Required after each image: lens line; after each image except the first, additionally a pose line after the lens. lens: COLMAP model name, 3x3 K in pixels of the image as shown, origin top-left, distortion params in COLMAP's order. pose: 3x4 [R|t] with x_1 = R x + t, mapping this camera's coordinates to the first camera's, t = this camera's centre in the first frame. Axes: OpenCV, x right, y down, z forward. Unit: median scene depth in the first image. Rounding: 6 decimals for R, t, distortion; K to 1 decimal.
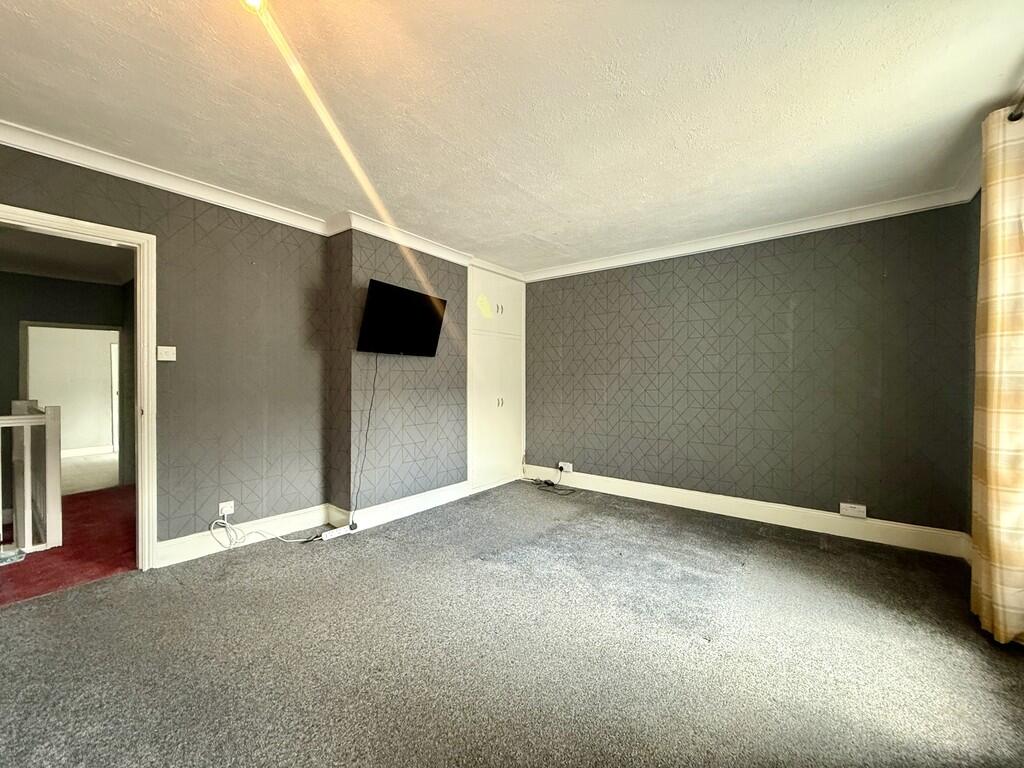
lens RADIAL K [[407.3, 0, 513.6], [0, 407.3, 388.9], [0, 0, 1]] dist [-0.009259, -0.000219]
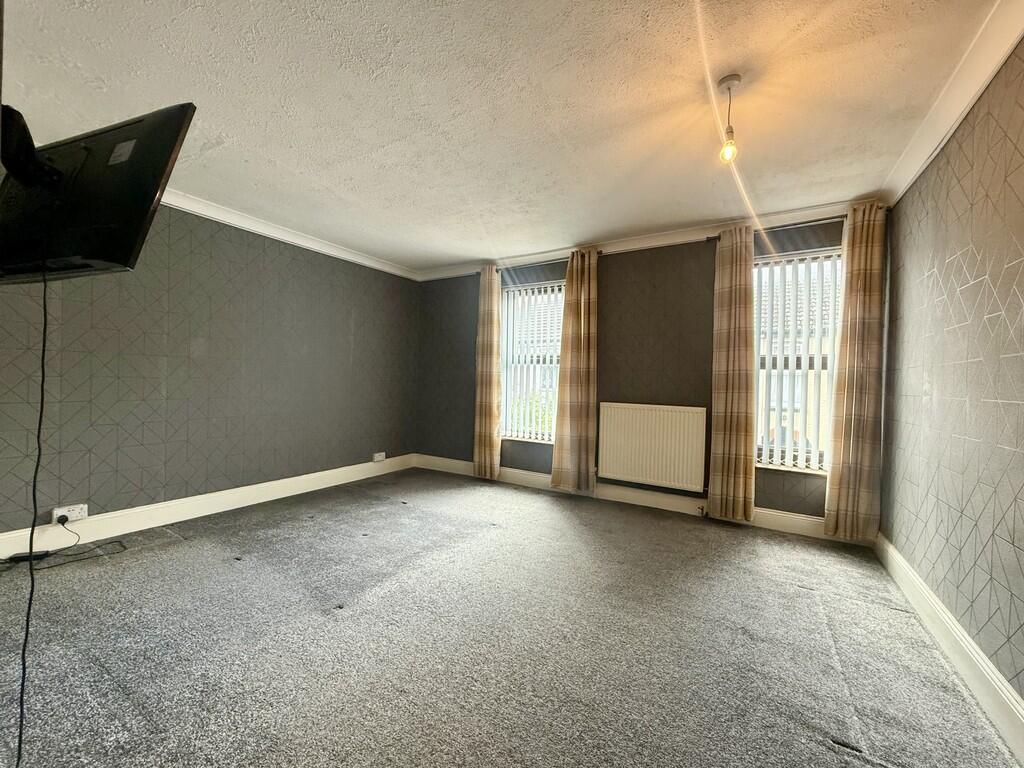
lens RADIAL K [[407.3, 0, 513.1], [0, 407.3, 383.9], [0, 0, 1]] dist [-0.009259, -0.000219]
pose [[-0.115969, -0.014950, 0.993140, -0.698824], [-0.007015, 0.999874, 0.014233, -0.002970], [-0.993228, -0.005316, -0.116059, 0.629732]]
